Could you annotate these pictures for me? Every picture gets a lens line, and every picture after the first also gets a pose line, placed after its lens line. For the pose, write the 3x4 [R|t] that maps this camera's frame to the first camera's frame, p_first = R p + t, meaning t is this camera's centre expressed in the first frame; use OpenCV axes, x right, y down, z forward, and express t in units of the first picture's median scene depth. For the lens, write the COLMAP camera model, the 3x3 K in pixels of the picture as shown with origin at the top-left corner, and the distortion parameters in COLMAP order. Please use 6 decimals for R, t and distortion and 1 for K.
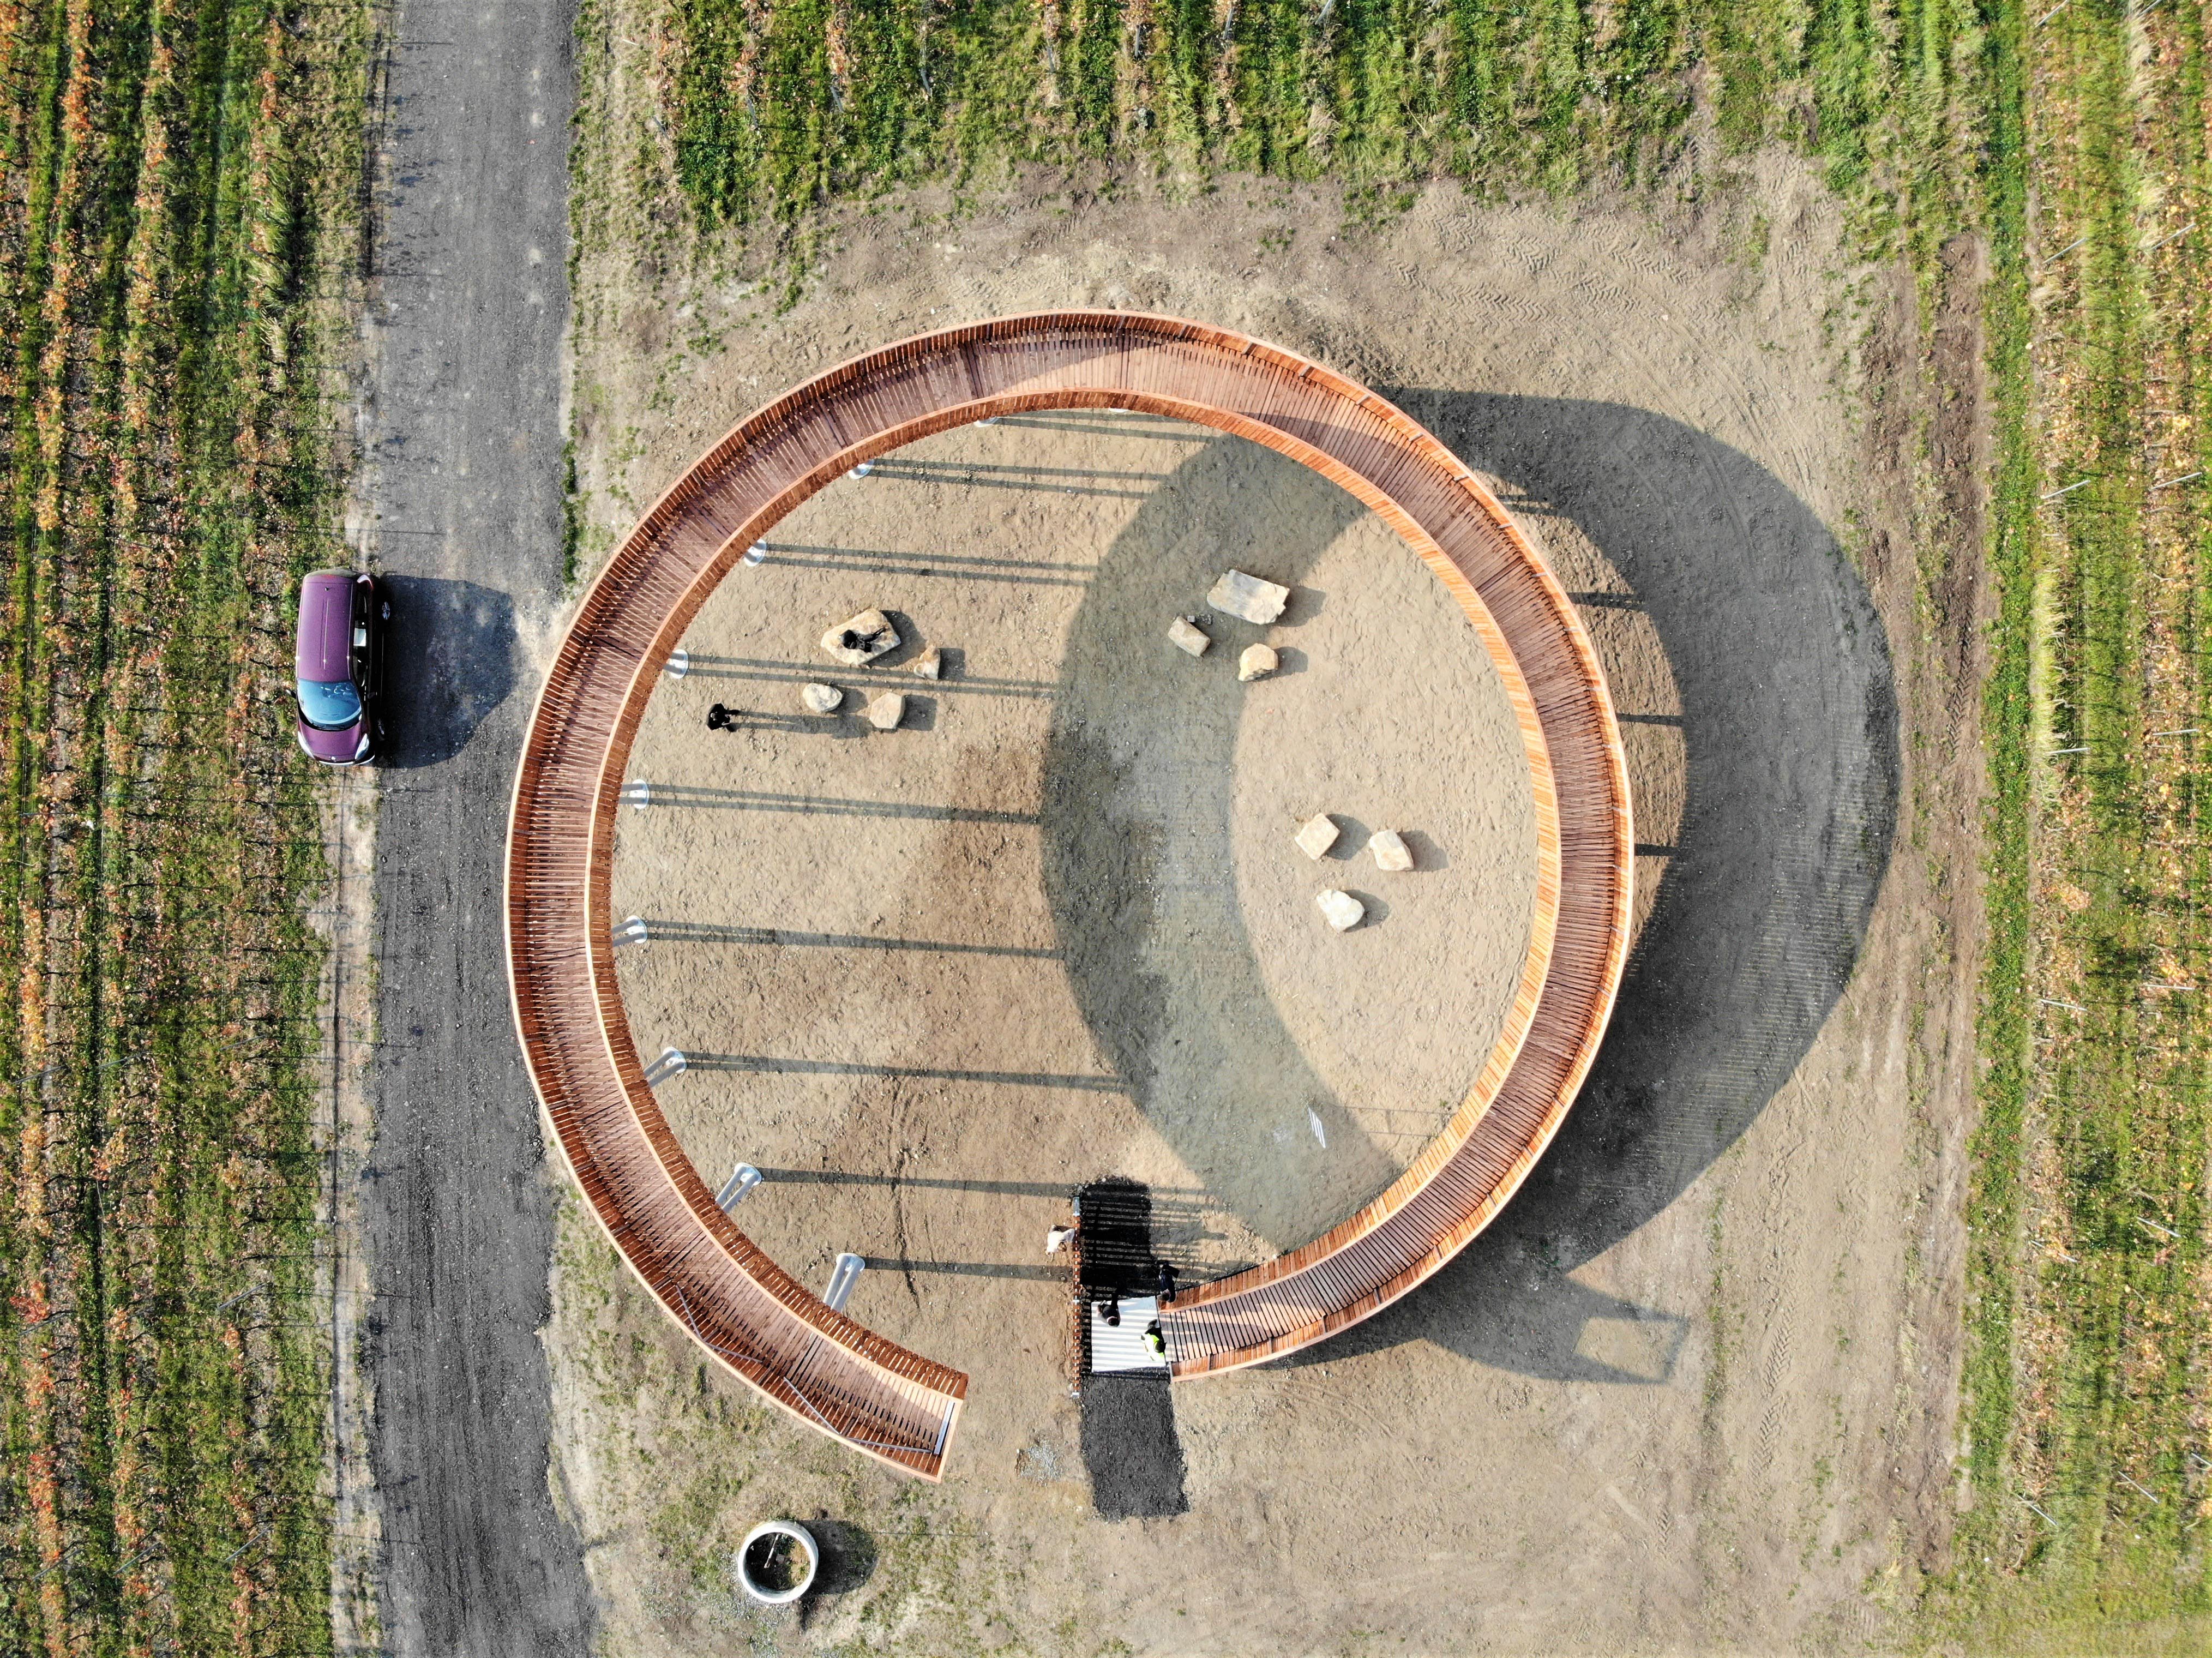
lens RADIAL K [[1623.5, 0, 1090.1], [0, 1623.5, 823.5], [0, 0, 1]] dist [0.055203, -0.174795]
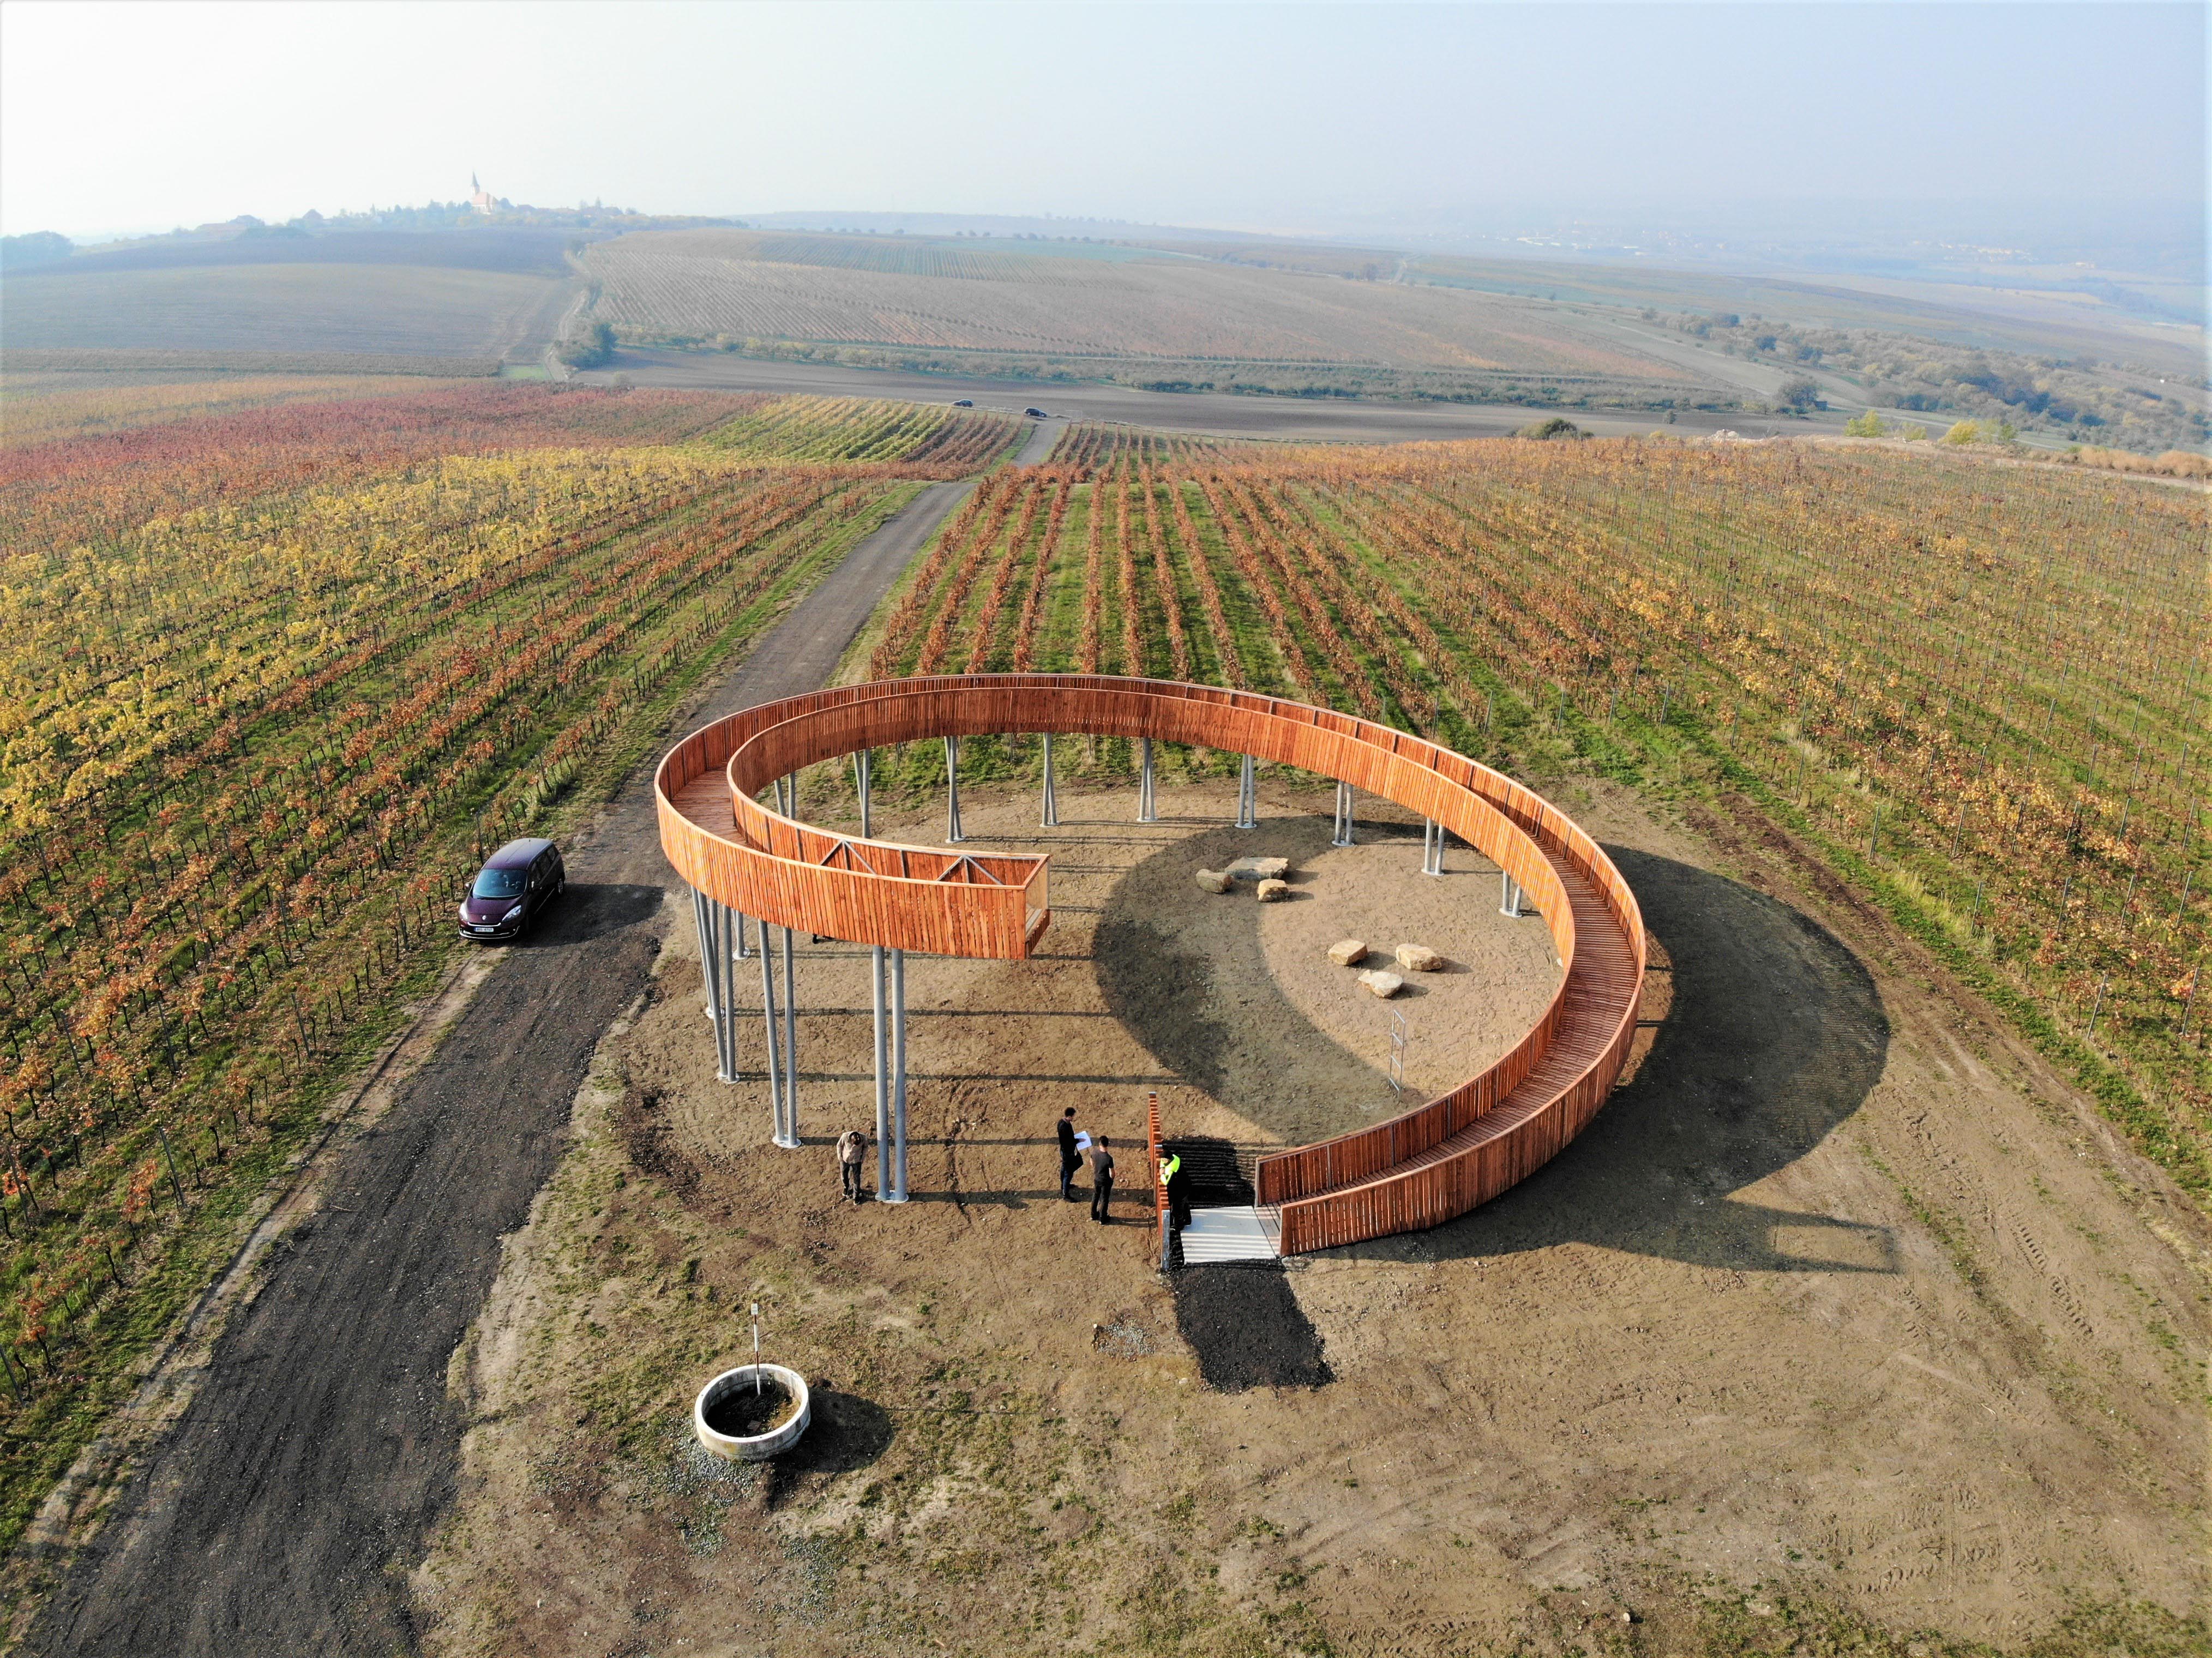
lens RADIAL K [[1623.5, 0, 1090.1], [0, 1623.5, 823.5], [0, 0, 1]] dist [0.055203, -0.174795]
pose [[0.999571, -0.016038, 0.024517, -0.061047], [0.028621, 0.355800, -0.934124, 1.000584], [0.006259, 0.934425, 0.356106, 0.515901]]
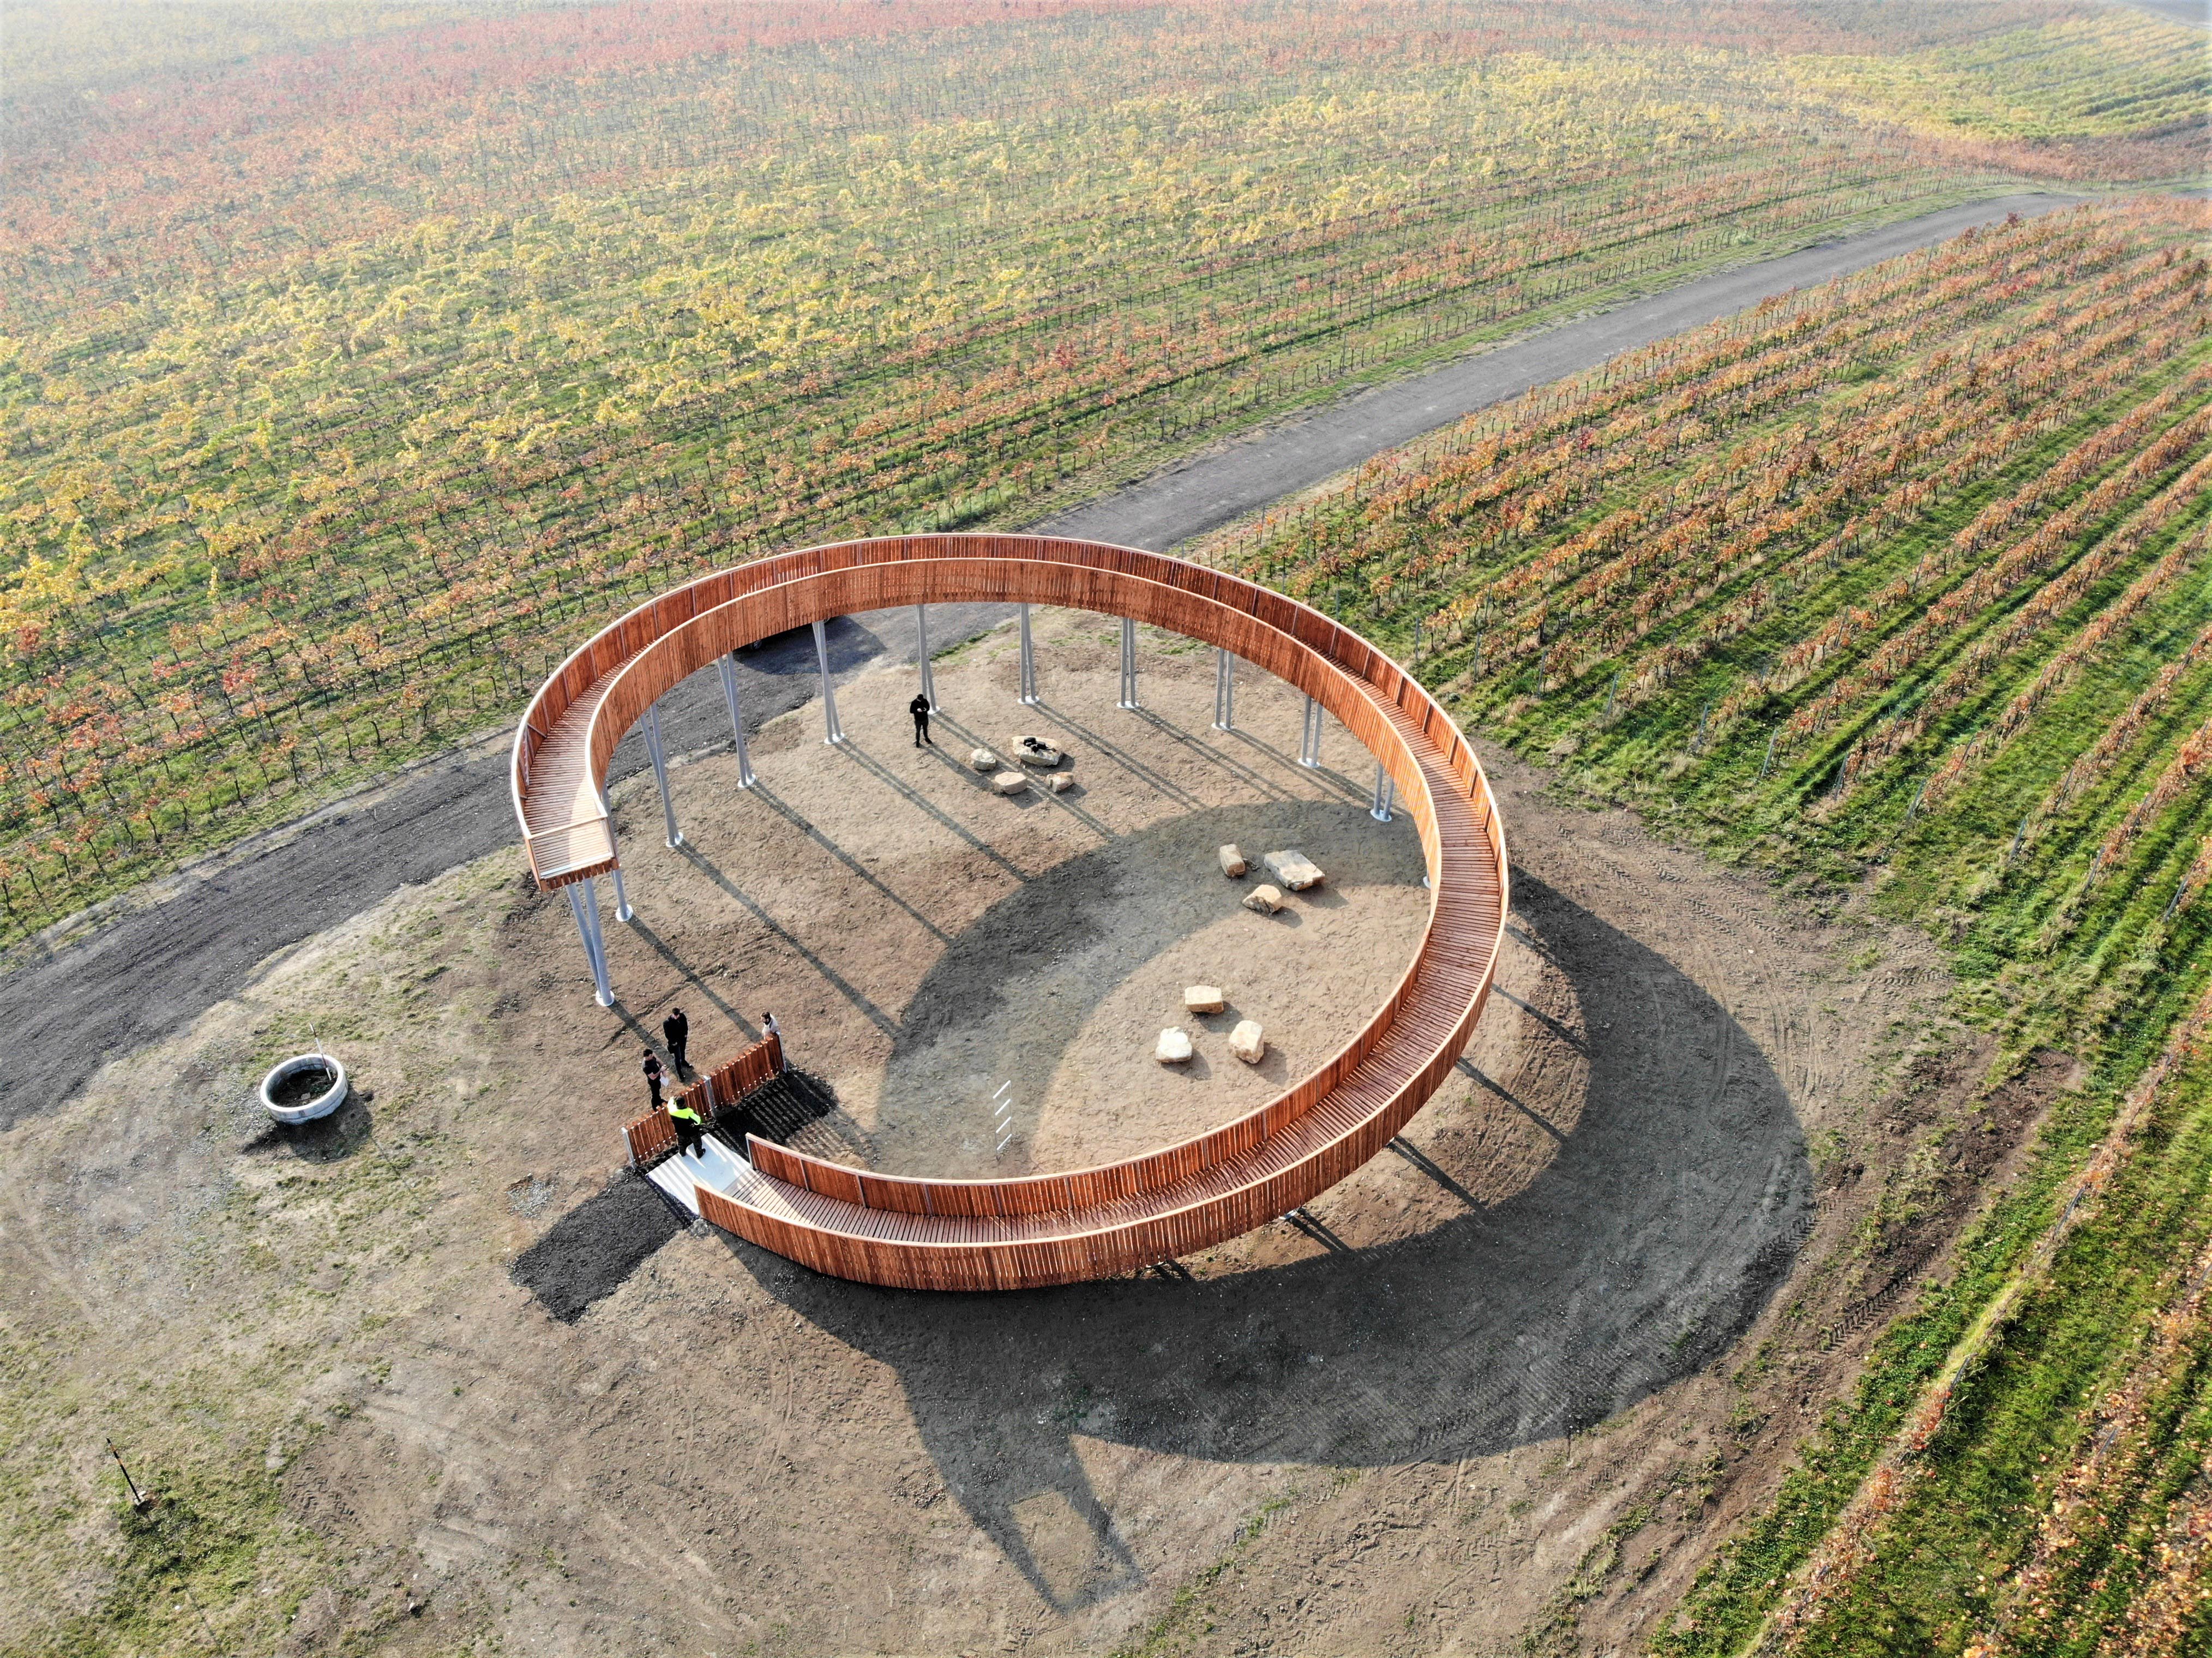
lens RADIAL K [[1623.5, 0, 1090.1], [0, 1623.5, 823.5], [0, 0, 1]] dist [0.055203, -0.174795]
pose [[0.716036, 0.421928, -0.556120, 0.620660], [-0.698018, 0.423654, -0.577311, 0.613995], [-0.007981, 0.801557, 0.597865, 0.275882]]
